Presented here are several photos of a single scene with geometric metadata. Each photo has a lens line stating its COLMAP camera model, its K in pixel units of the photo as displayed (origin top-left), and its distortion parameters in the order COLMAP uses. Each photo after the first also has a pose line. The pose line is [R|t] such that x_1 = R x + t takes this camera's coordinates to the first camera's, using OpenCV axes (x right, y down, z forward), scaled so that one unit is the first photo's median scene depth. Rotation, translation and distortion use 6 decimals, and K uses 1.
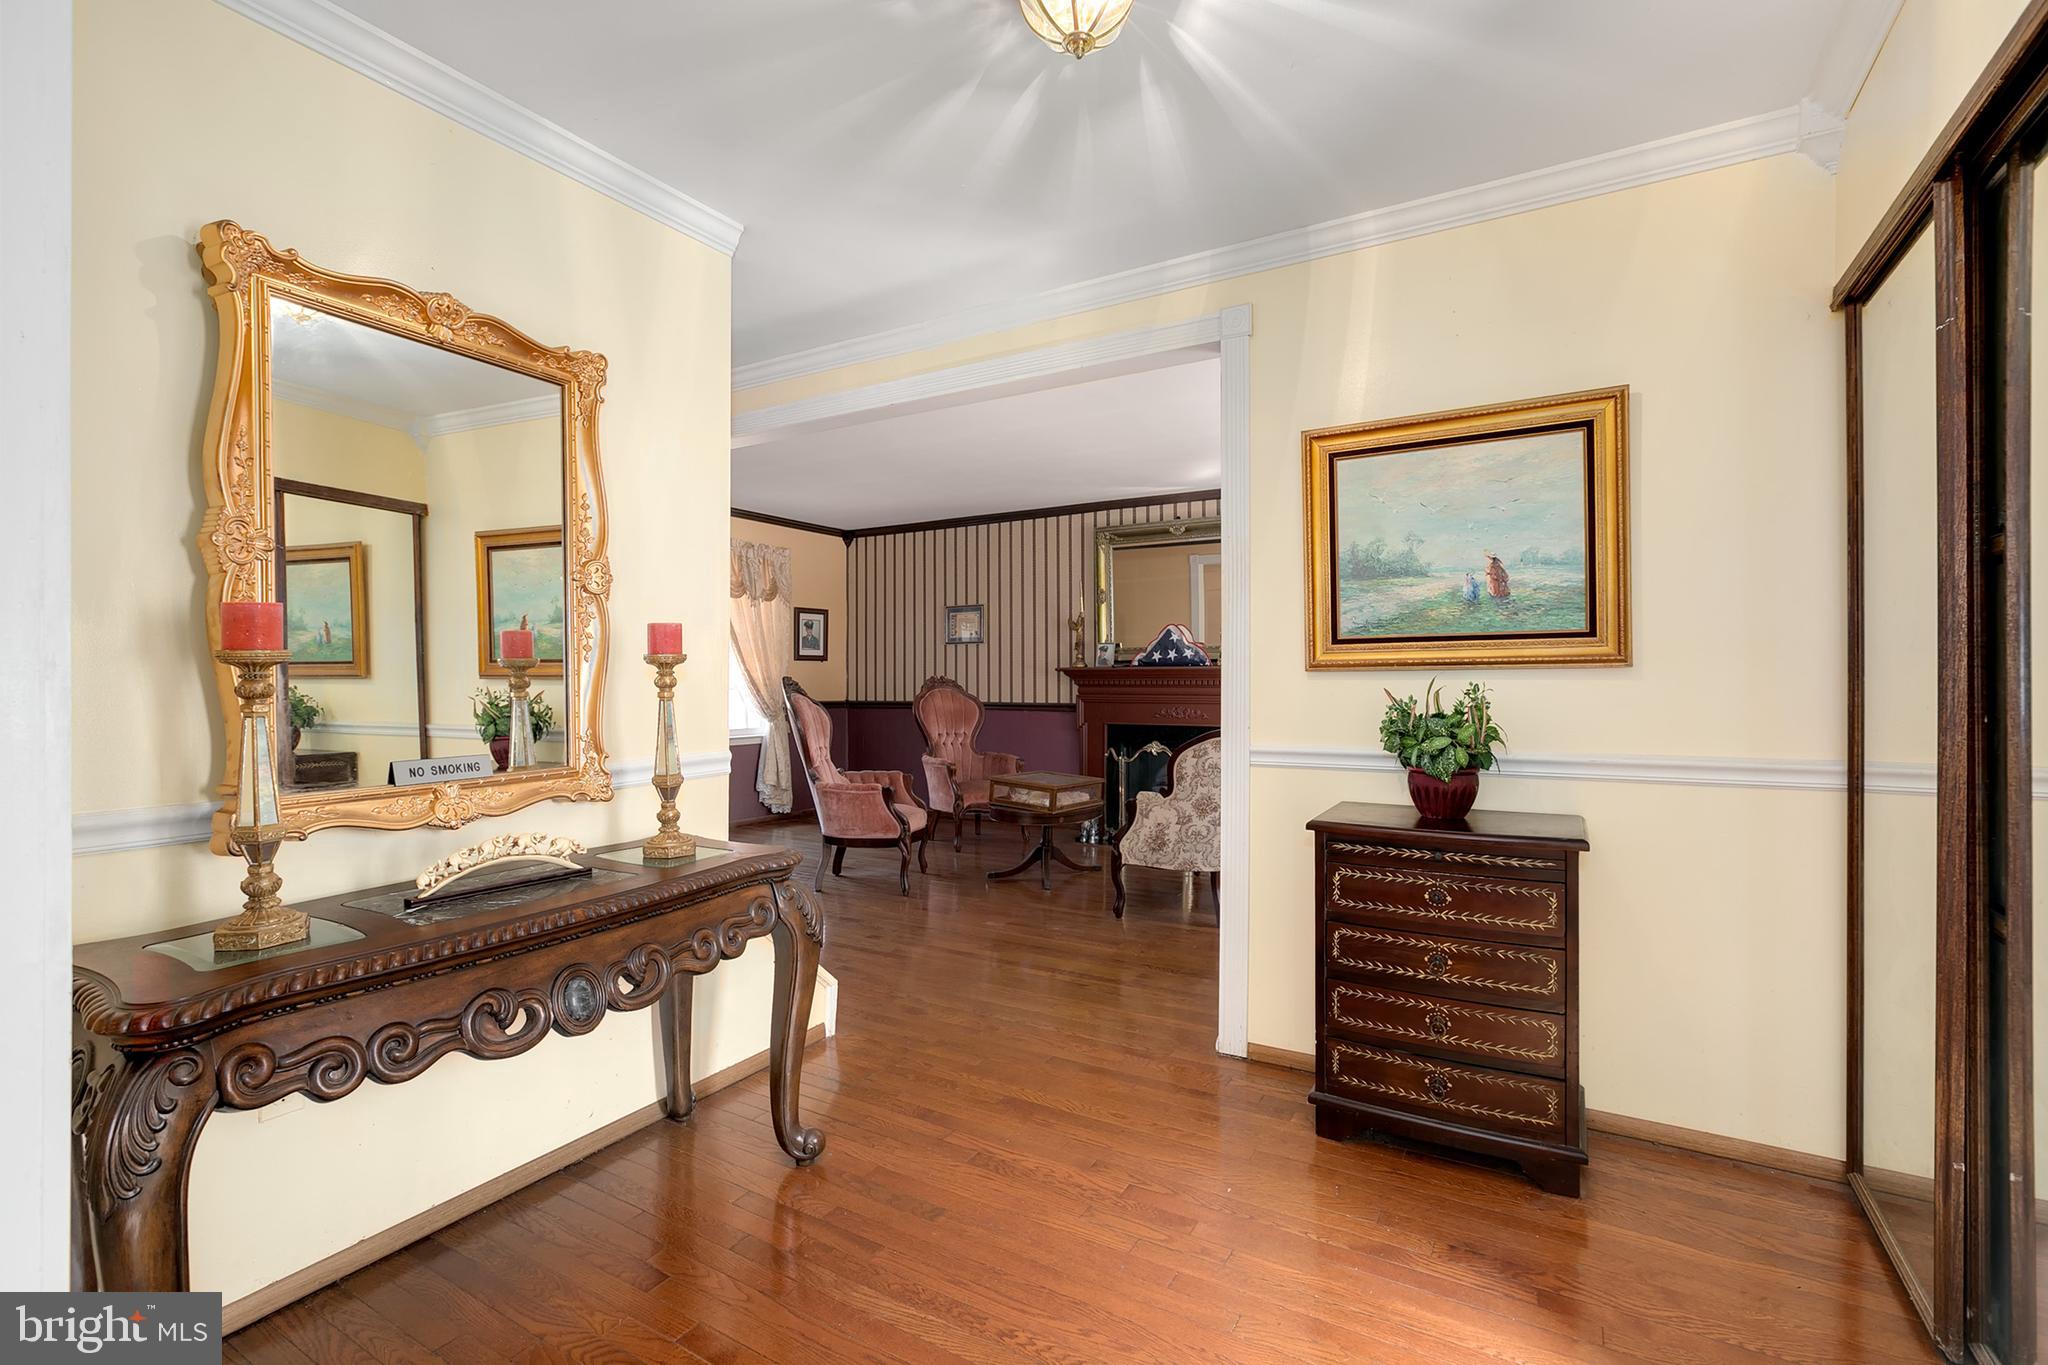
lens RADIAL K [[928.6, 0, 1016.8], [0, 928.6, 681.3], [0, 0, 1]] dist [-0.029130, 0.015500]
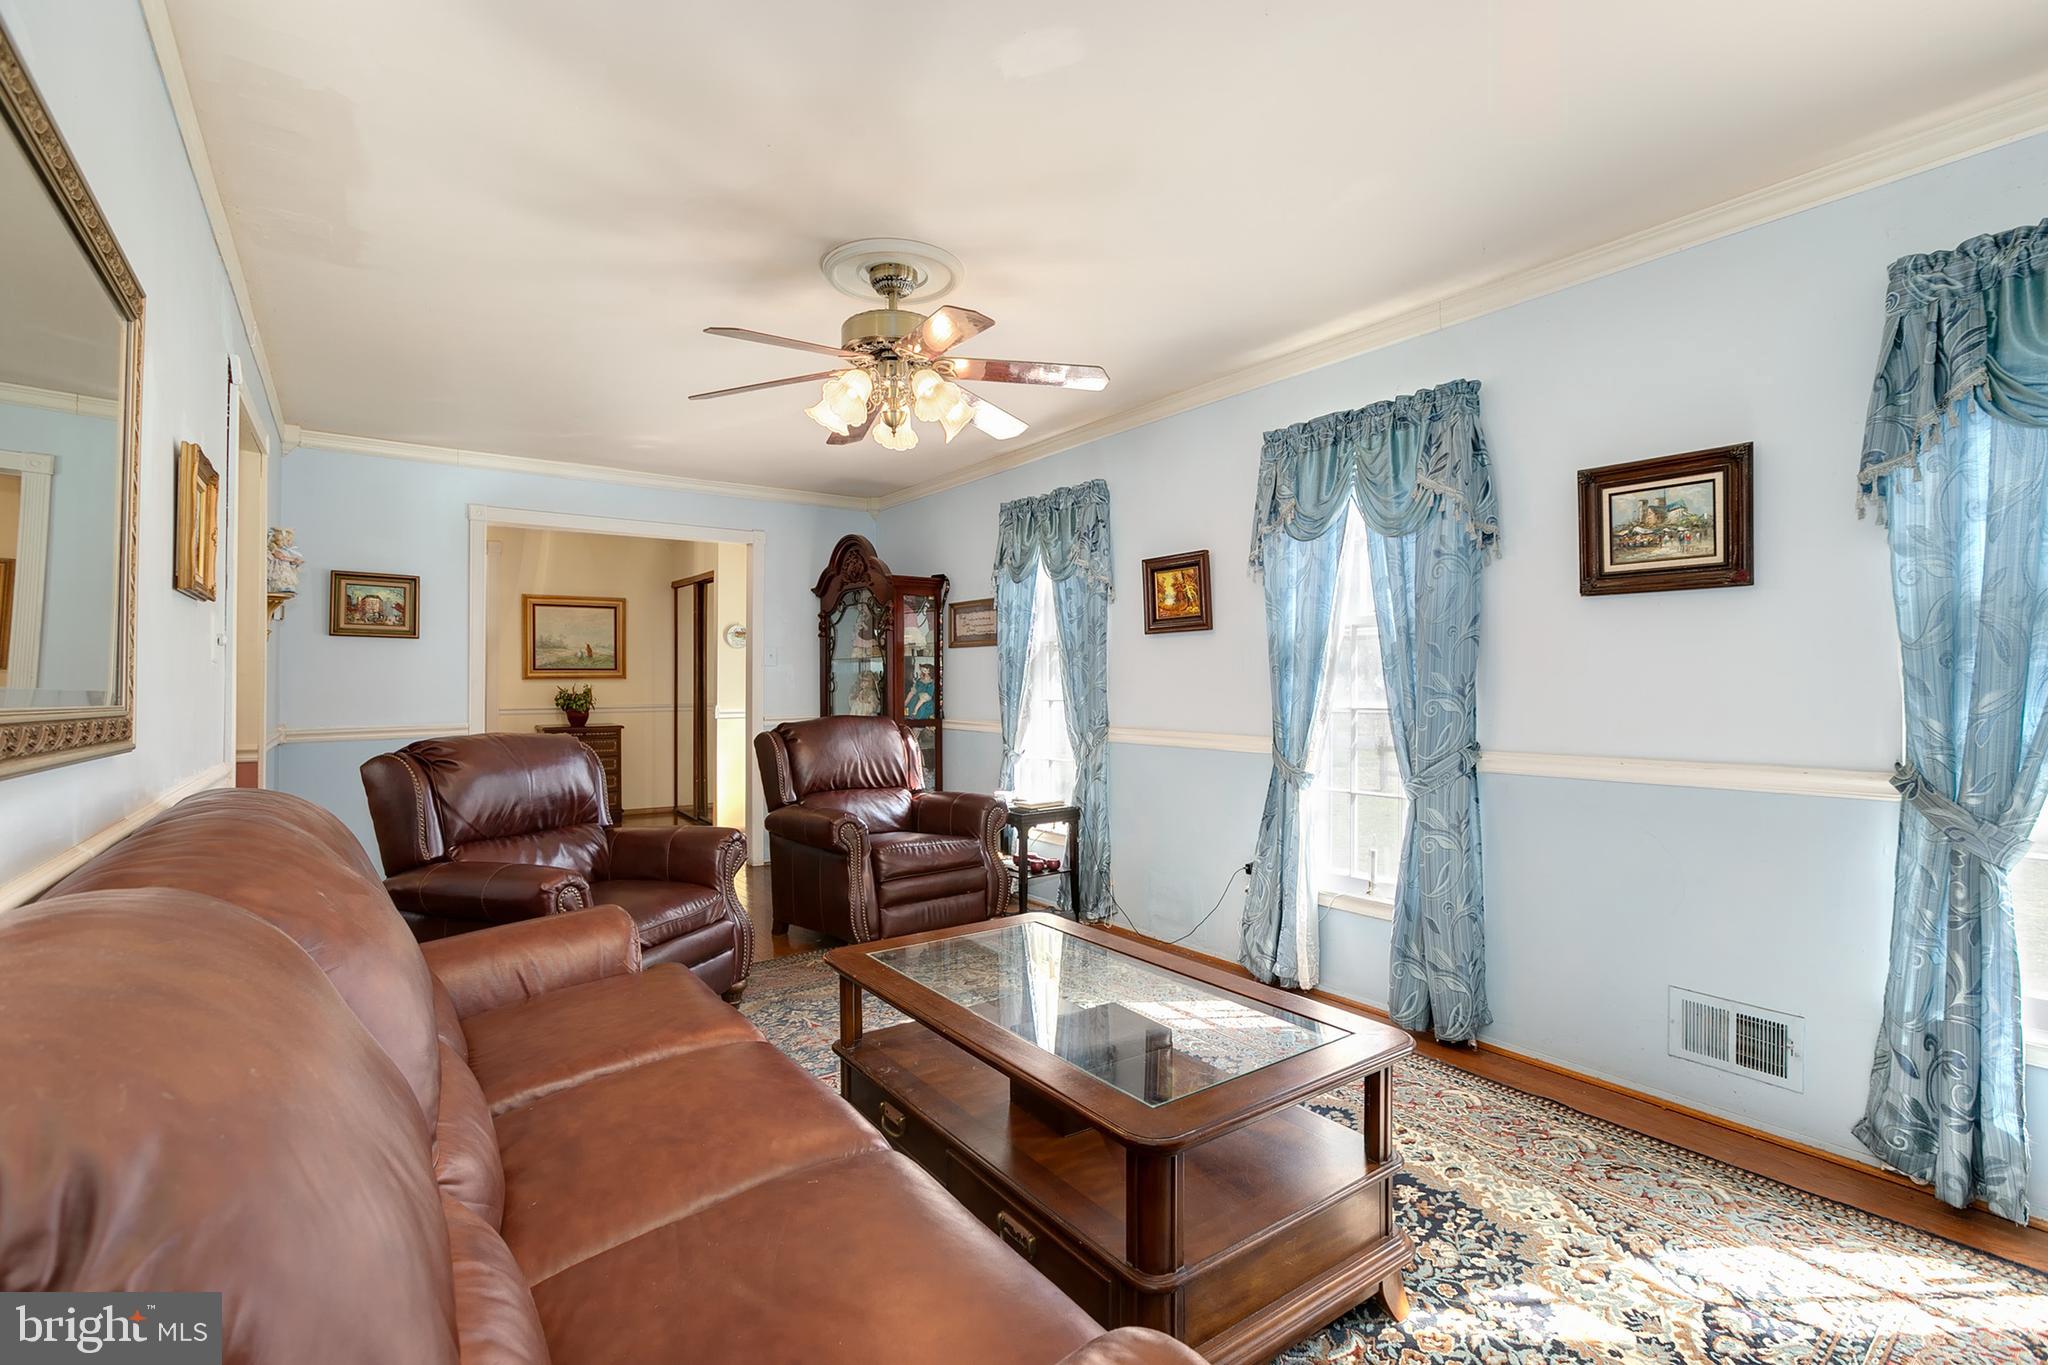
lens RADIAL K [[928.6, 0, 1016.8], [0, 928.6, 681.3], [0, 0, 1]] dist [-0.029130, 0.015500]
pose [[0.402582, 0.003880, 0.915376, -1.820039], [0.003231, 0.999979, -0.005660, 0.016019], [-0.915378, 0.005236, 0.402560, -1.652562]]
